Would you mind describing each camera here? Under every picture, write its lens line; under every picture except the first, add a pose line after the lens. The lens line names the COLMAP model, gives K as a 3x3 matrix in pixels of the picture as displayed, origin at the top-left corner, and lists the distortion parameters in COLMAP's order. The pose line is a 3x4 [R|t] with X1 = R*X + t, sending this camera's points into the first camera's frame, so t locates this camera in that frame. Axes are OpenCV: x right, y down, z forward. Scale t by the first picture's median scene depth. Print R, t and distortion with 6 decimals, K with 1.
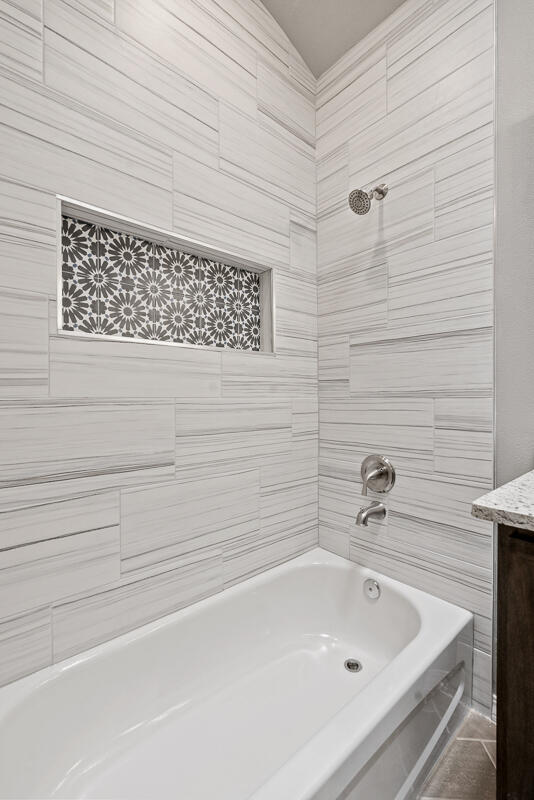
lens RADIAL K [[340.7, 0, 267.4], [0, 340.7, 405.8], [0, 0, 1]] dist [-0.000600, 0.000697]
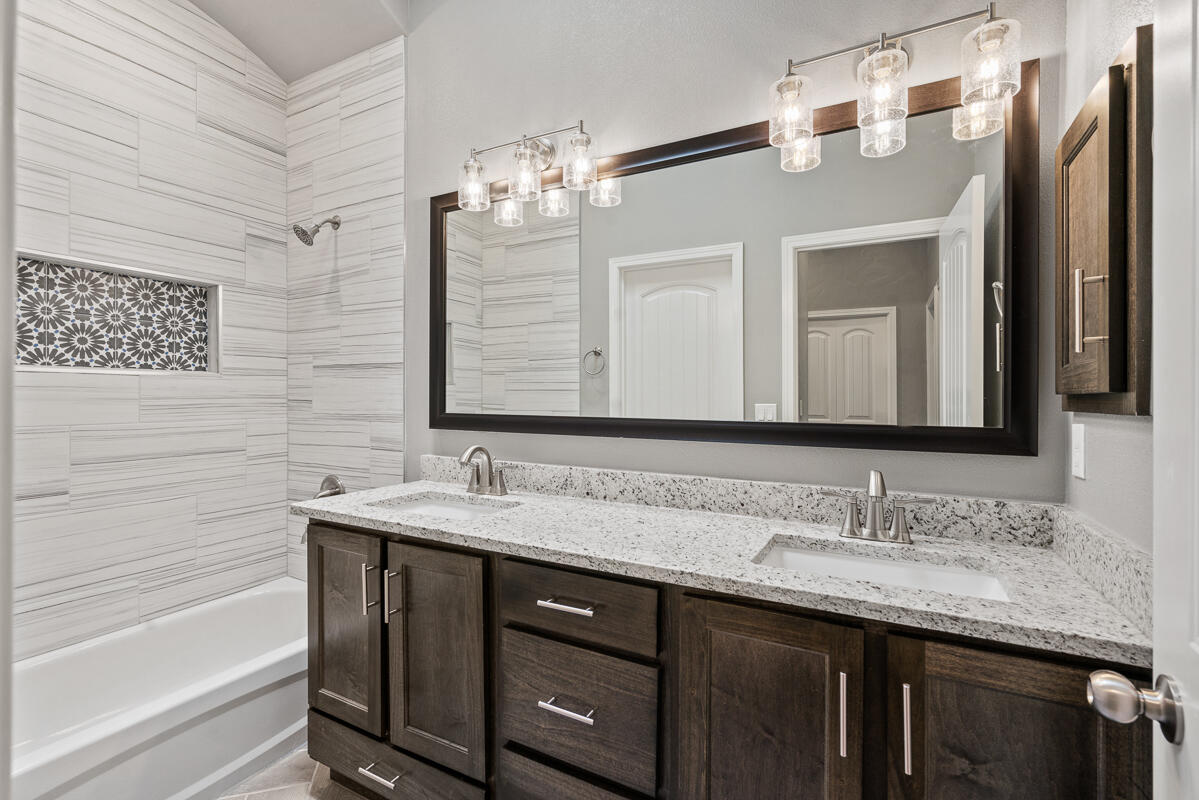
lens RADIAL K [[544.5, 0, 615.0], [0, 544.5, 396.5], [0, 0, 1]] dist [-0.001241, 0.000894]
pose [[0.946146, 0.003317, 0.323724, 0.582785], [0.001316, 0.999900, -0.014092, -0.068065], [-0.323738, 0.013759, 0.946047, -0.815342]]
